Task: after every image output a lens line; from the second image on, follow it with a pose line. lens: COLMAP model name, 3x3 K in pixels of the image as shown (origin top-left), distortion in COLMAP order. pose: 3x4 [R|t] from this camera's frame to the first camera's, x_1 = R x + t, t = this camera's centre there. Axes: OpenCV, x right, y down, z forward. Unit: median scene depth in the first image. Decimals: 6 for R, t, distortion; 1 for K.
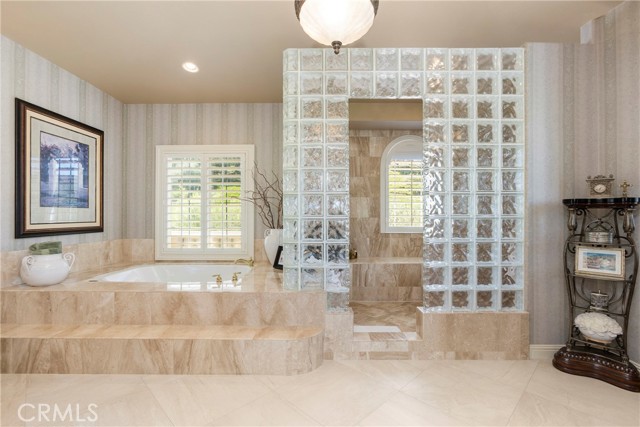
lens RADIAL K [[295.2, 0, 322.2], [0, 295.2, 214.2], [0, 0, 1]] dist [-0.003919, 0.003338]
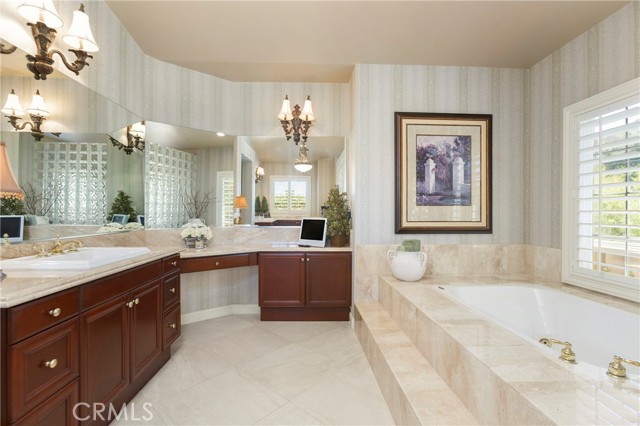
lens RADIAL K [[295.2, 0, 320.9], [0, 295.2, 212.1], [0, 0, 1]] dist [-0.003919, 0.003338]
pose [[0.058109, -0.000730, -0.998310, 0.078441], [0.001332, 0.999999, -0.000653, -0.001514], [0.998309, -0.001292, 0.058110, 0.511877]]
